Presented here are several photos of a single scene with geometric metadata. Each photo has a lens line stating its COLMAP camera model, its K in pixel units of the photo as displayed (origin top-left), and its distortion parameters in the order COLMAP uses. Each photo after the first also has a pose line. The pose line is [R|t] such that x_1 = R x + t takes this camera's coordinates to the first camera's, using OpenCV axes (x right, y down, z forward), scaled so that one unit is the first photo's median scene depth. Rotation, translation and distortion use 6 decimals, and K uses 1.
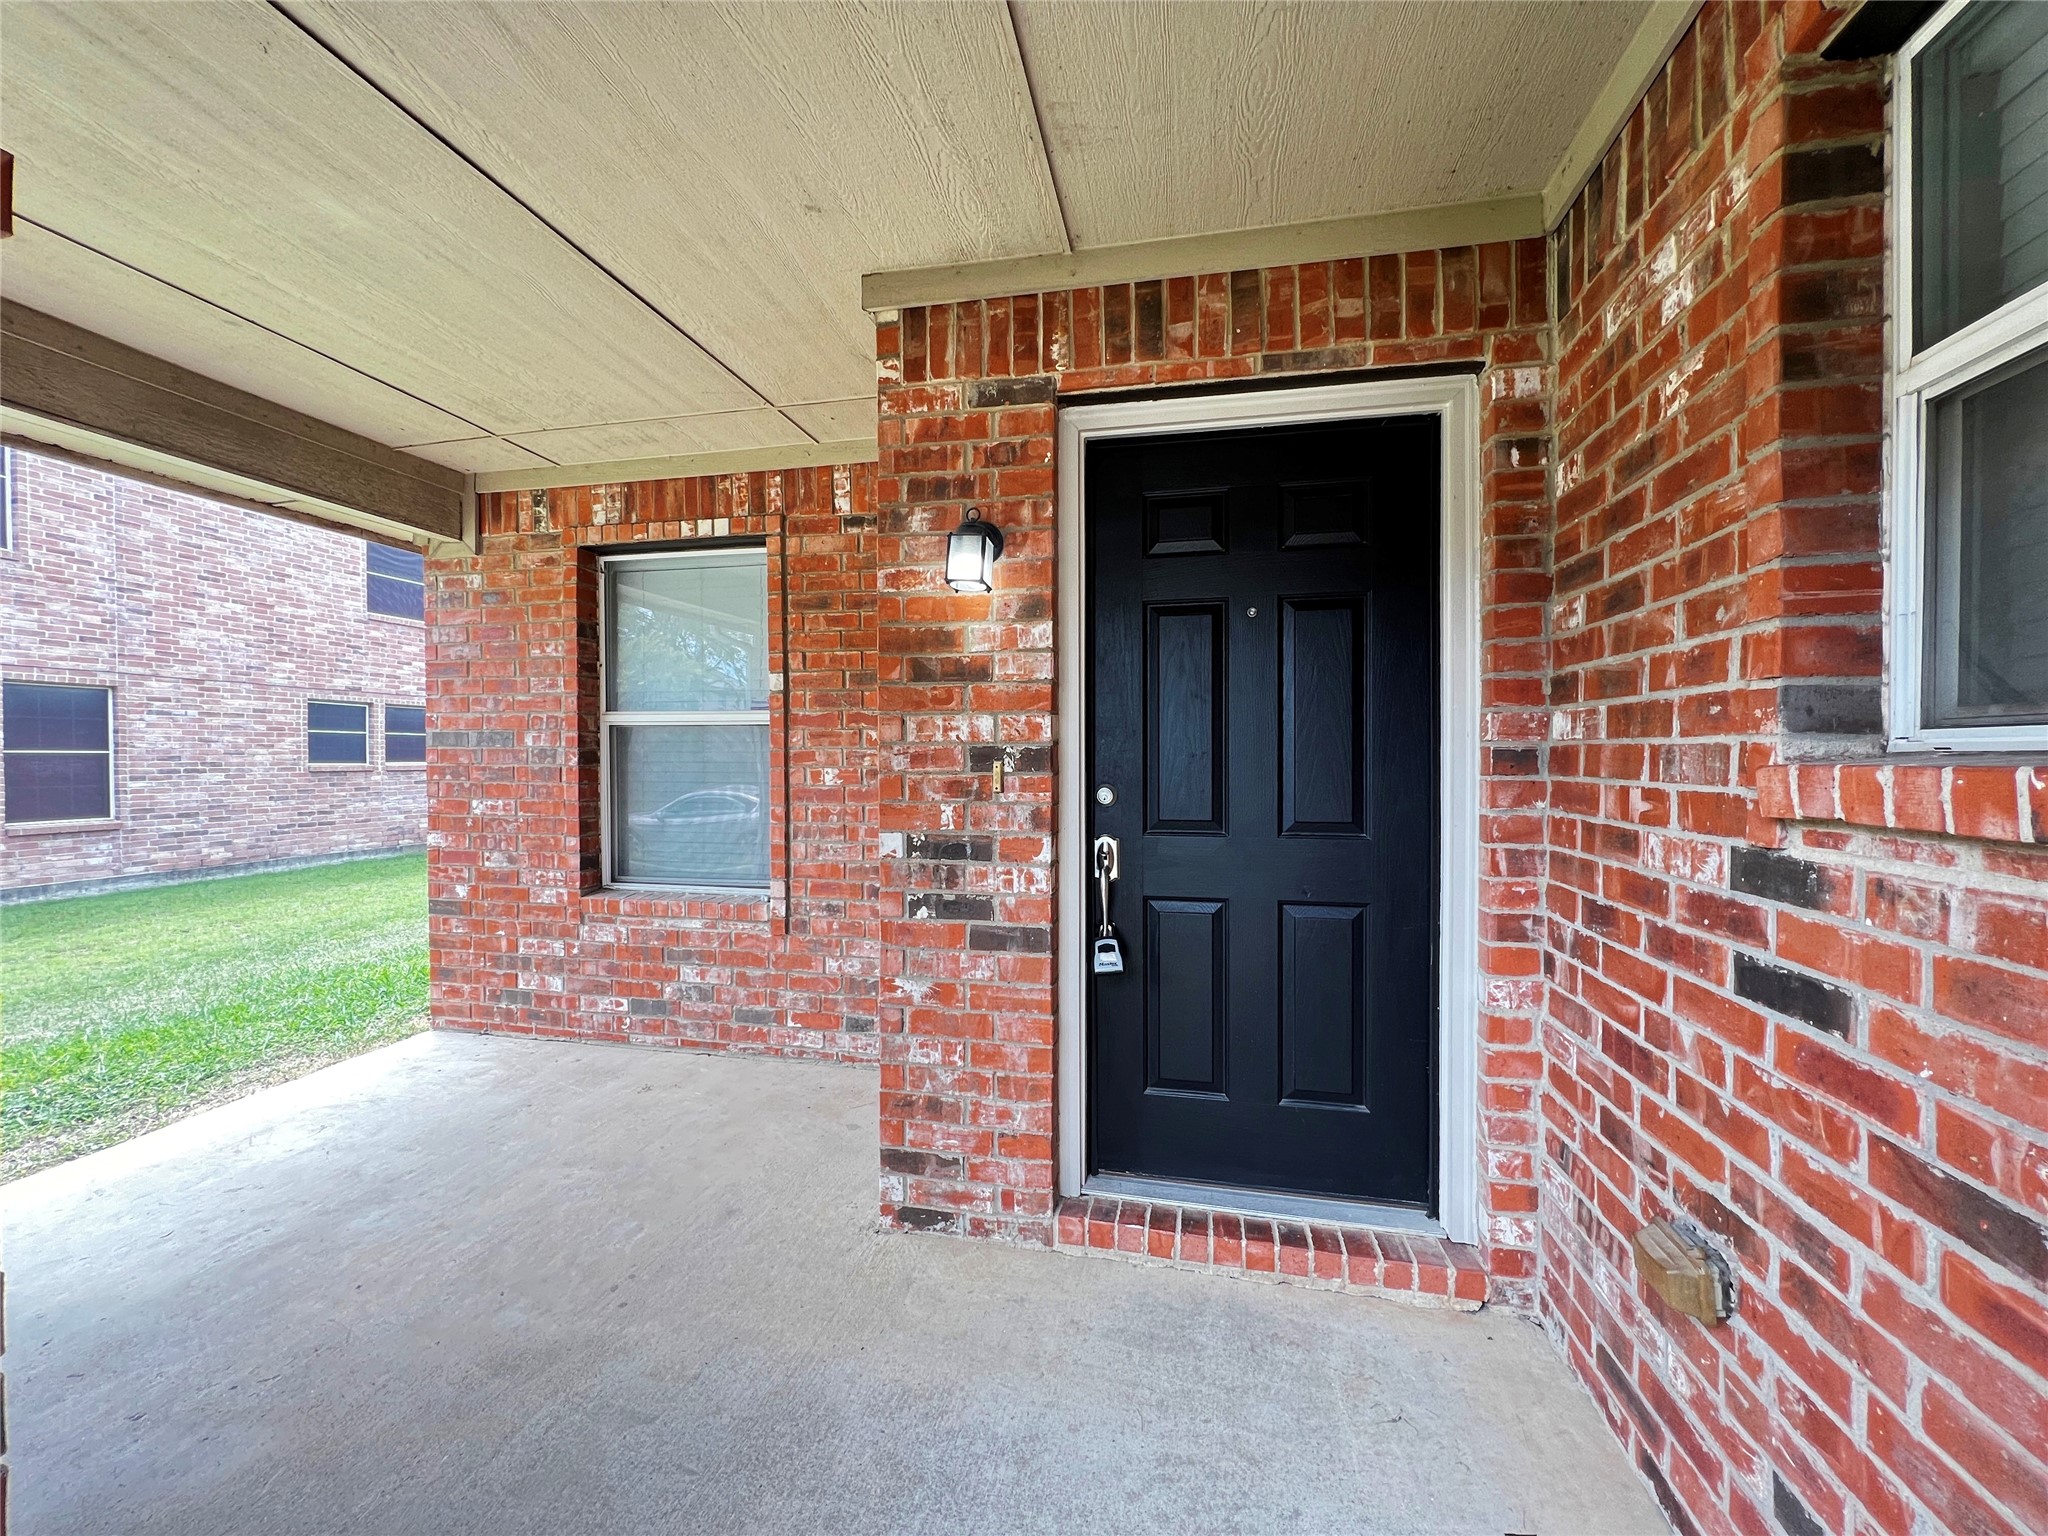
lens RADIAL K [[829.0, 0, 1020.5], [0, 829.0, 768.2], [0, 0, 1]] dist [0.003177, 0.000066]
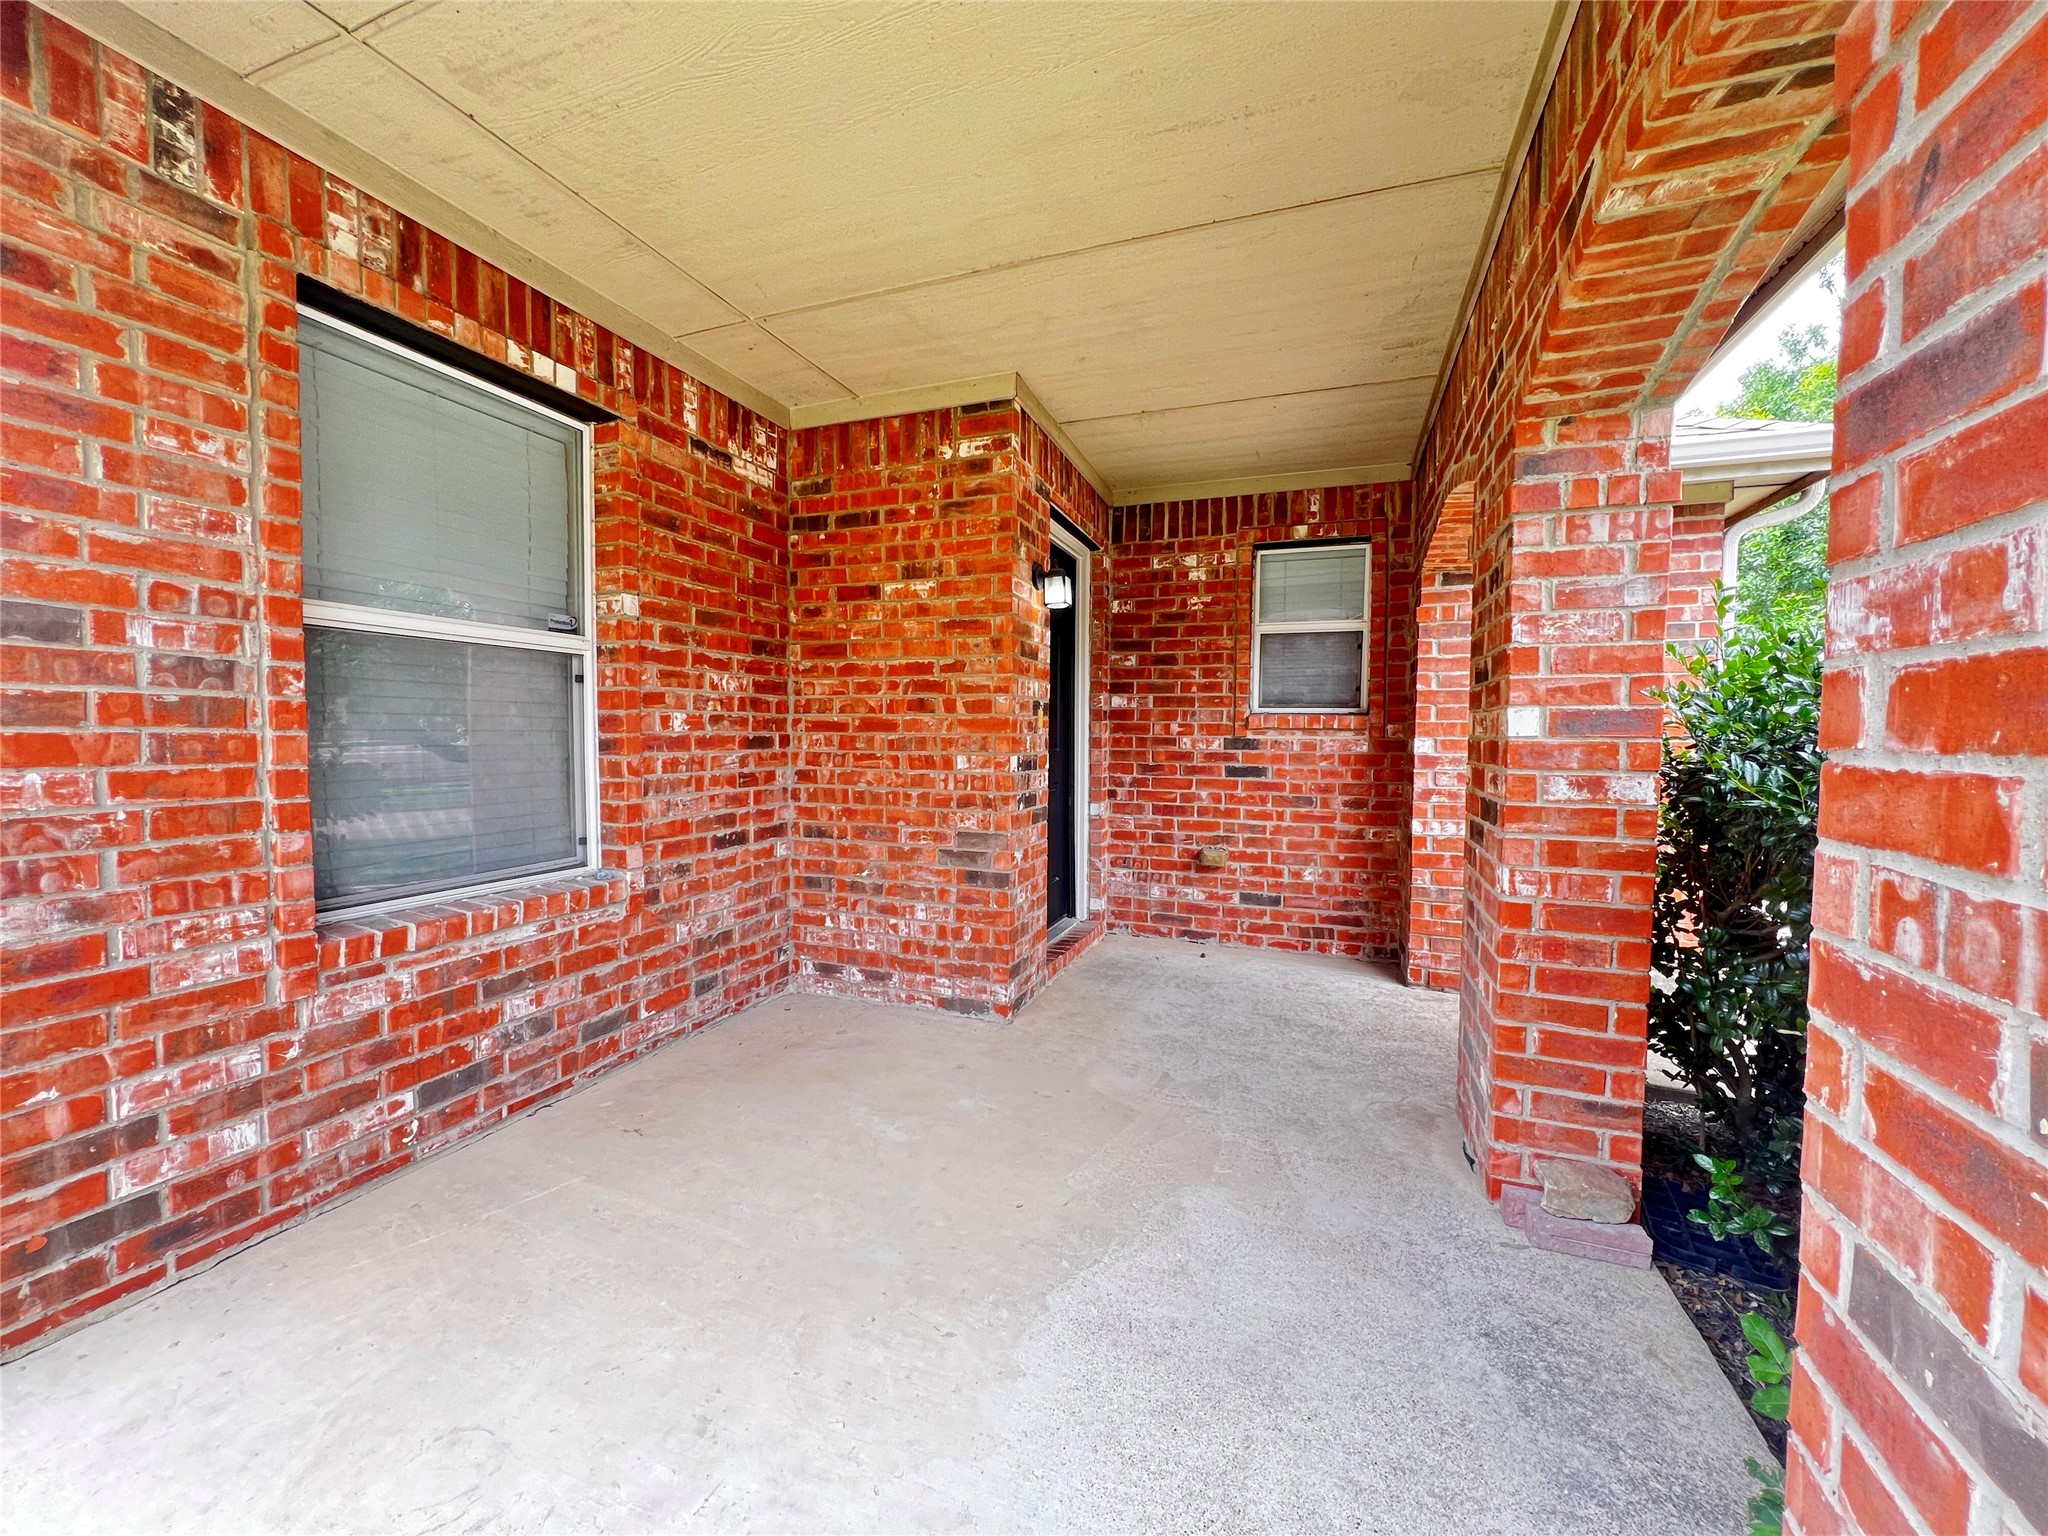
lens RADIAL K [[829.0, 0, 1021.7], [0, 829.0, 768.7], [0, 0, 1]] dist [0.003177, 0.000066]
pose [[0.129237, -0.044199, 0.990628, -1.049798], [0.005956, 0.999023, 0.043797, 0.023211], [-0.991596, 0.000240, 0.129374, 0.508256]]
